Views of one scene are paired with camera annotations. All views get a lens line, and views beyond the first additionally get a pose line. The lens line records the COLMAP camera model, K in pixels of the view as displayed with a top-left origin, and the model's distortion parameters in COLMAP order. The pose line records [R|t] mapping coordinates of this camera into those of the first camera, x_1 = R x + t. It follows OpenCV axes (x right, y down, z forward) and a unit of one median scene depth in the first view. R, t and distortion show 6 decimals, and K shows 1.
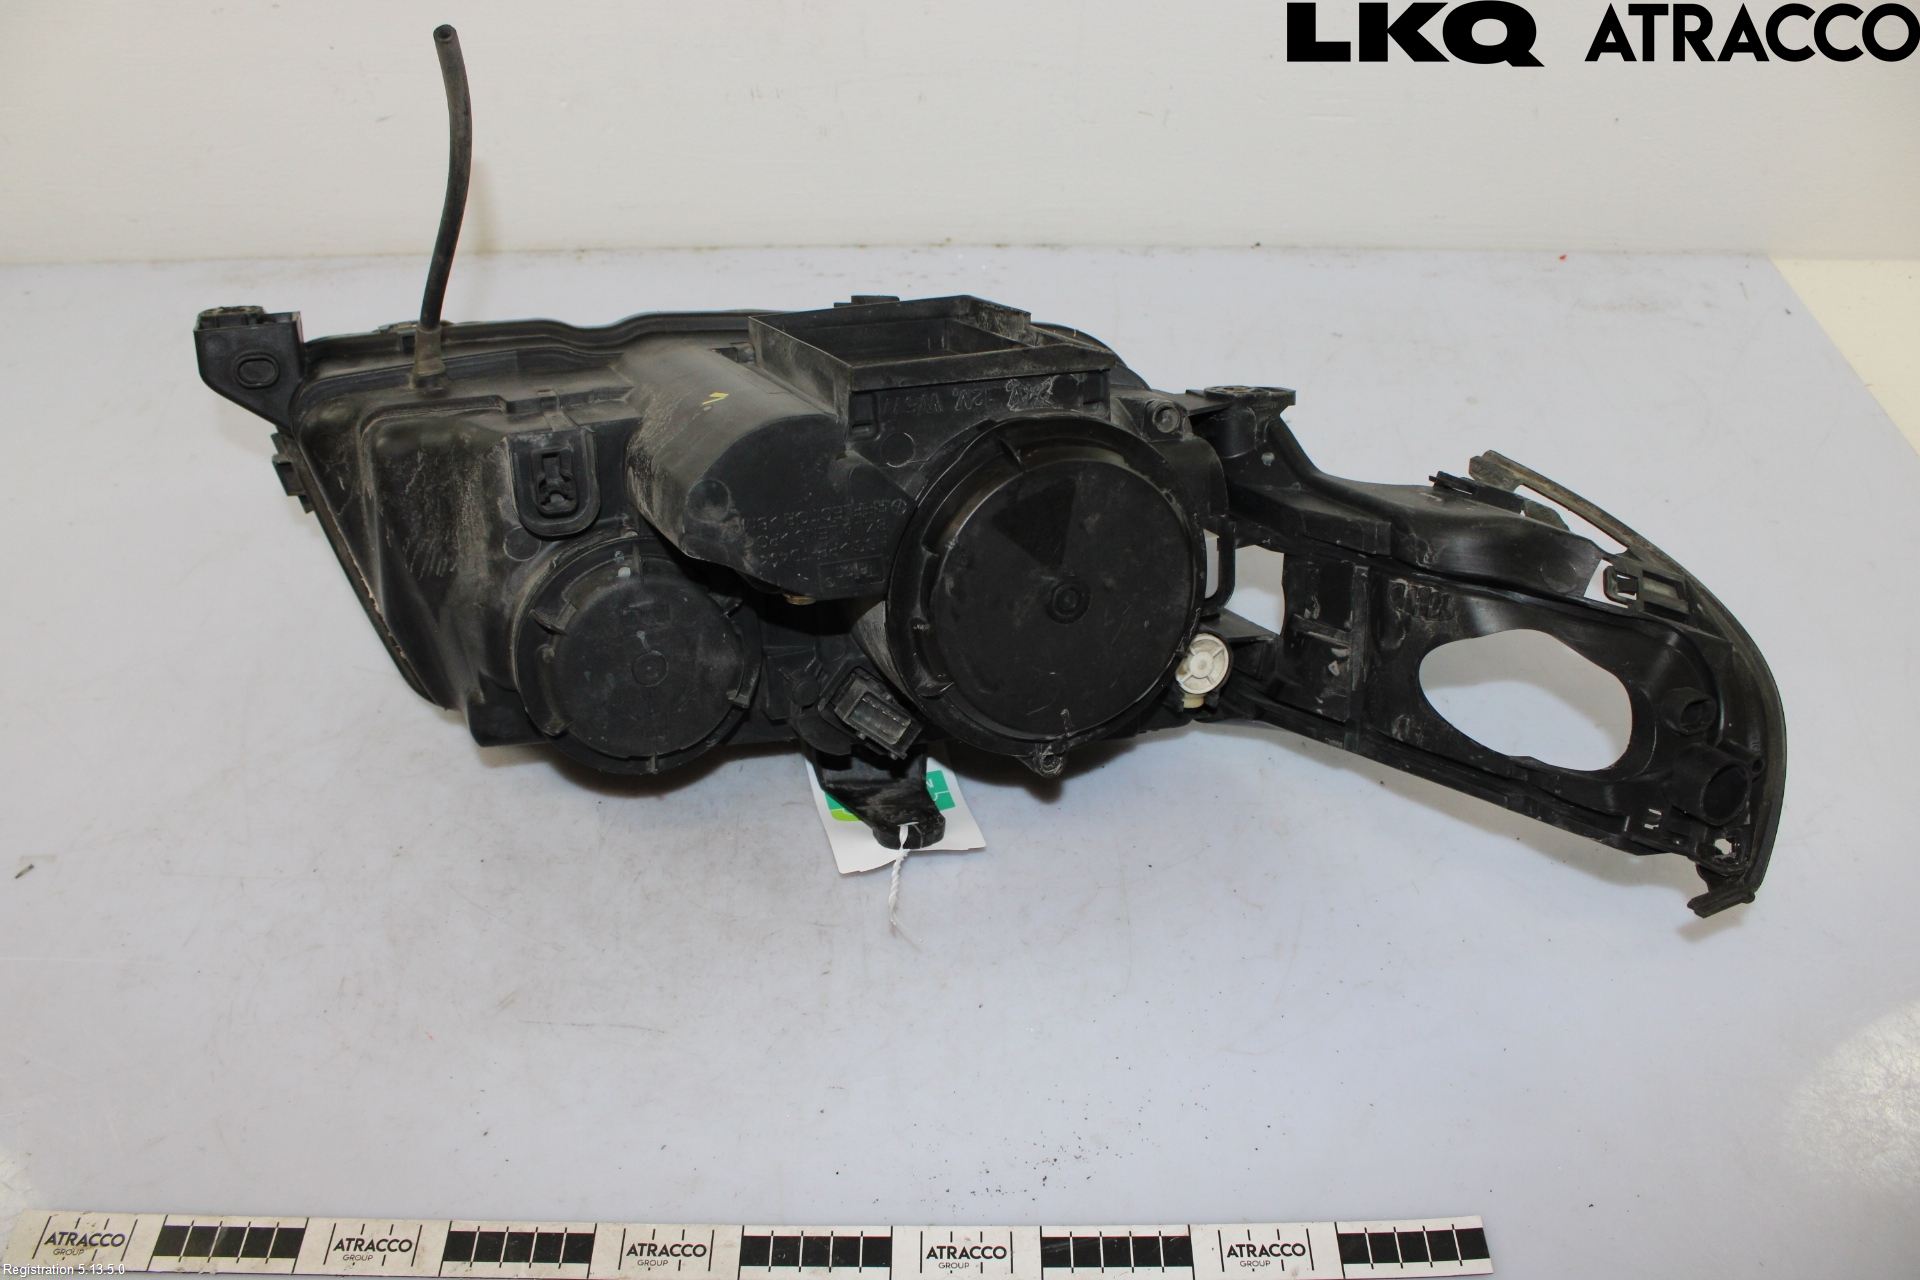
lens RADIAL K [[1503.2, 0, 960.0], [0, 1503.2, 640.0], [0, 0, 1]] dist [-0.192041, 0.148221]
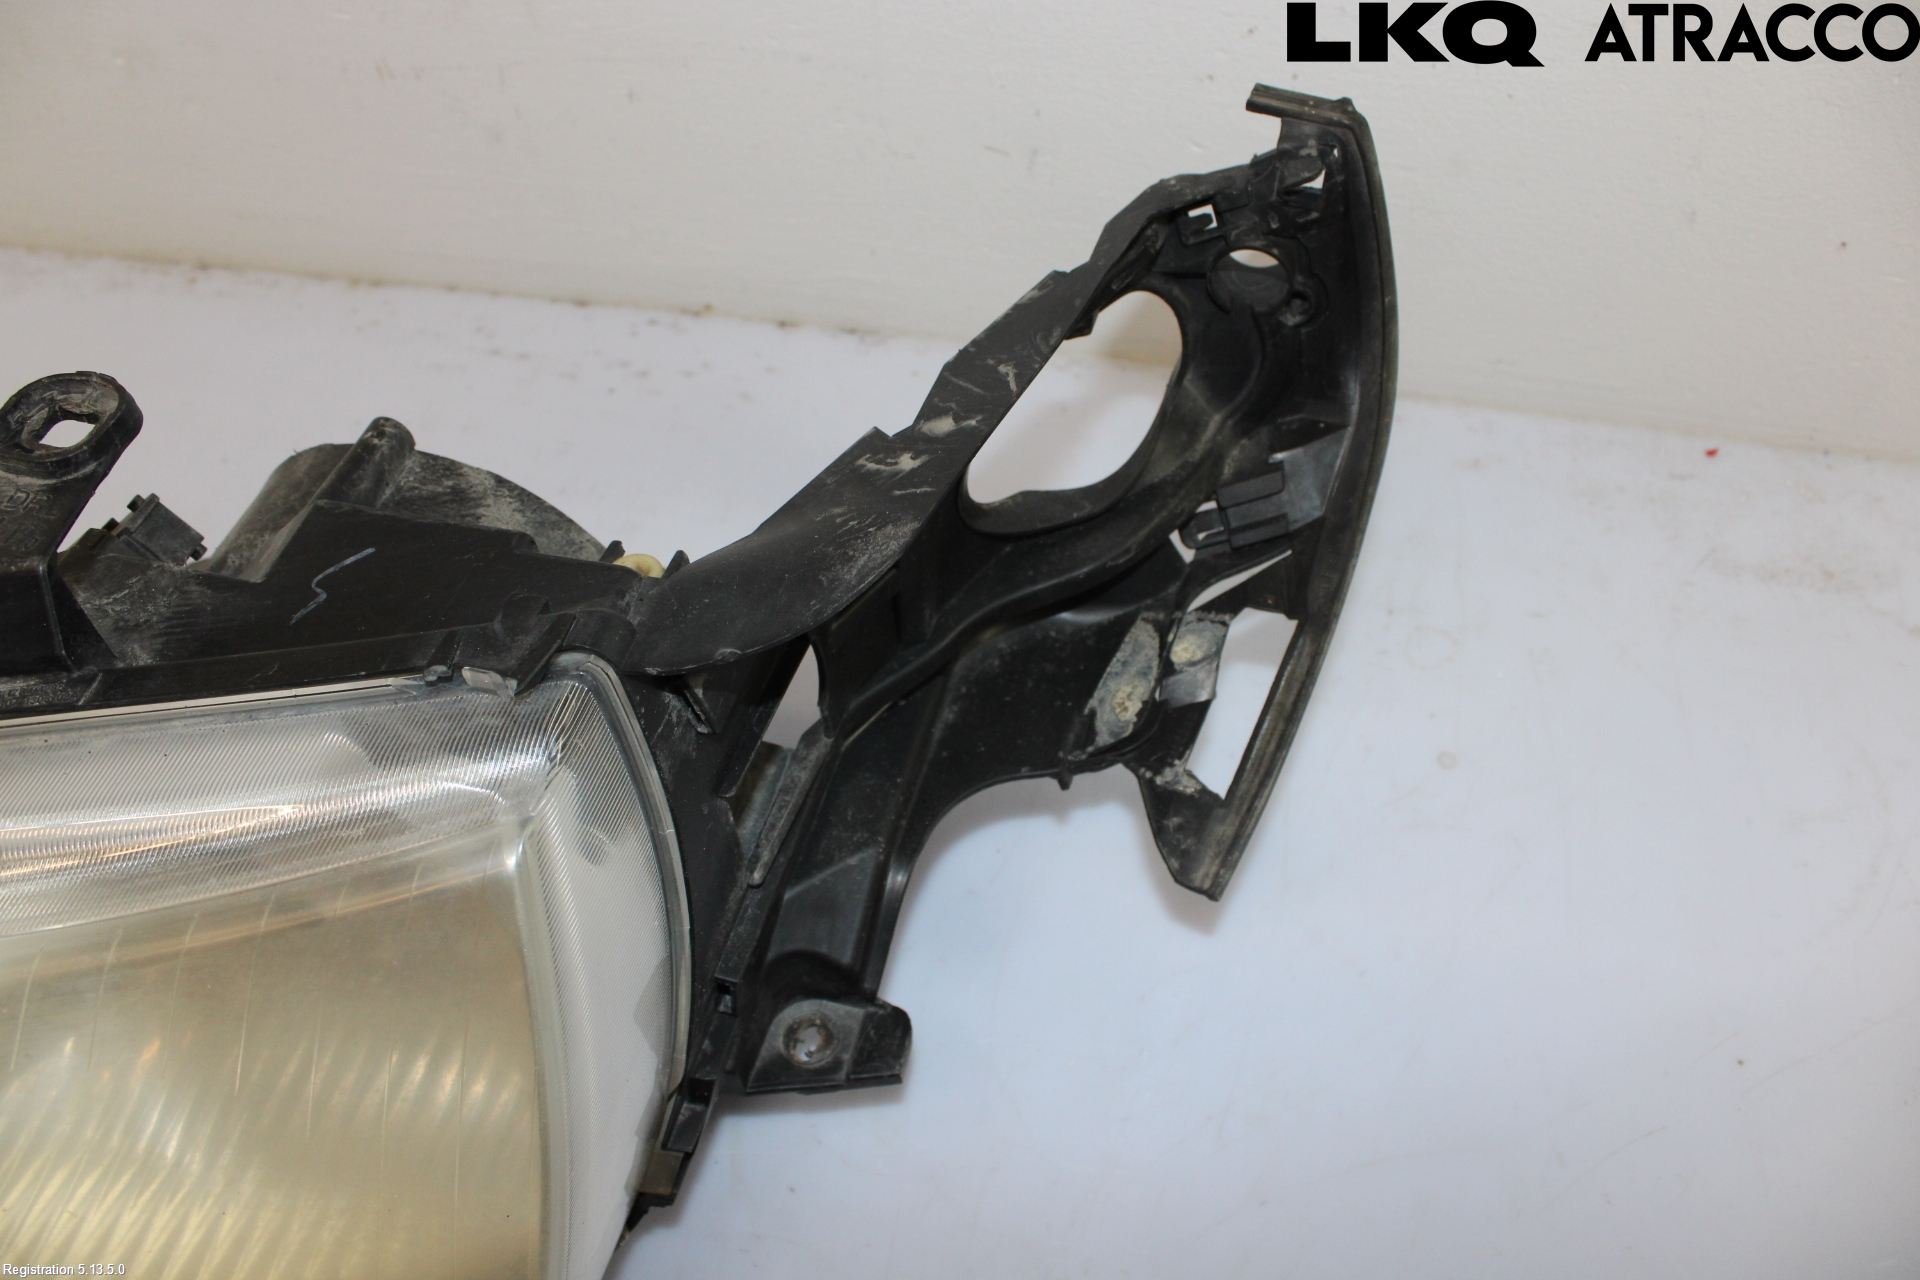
lens RADIAL K [[1503.2, 0, 960.0], [0, 1503.2, 640.0], [0, 0, 1]] dist [-0.192041, 0.148221]
pose [[0.981440, 0.143598, -0.127104, 0.211415], [-0.124135, 0.980911, 0.149683, -0.249886], [0.146172, -0.131127, 0.980530, 0.389058]]
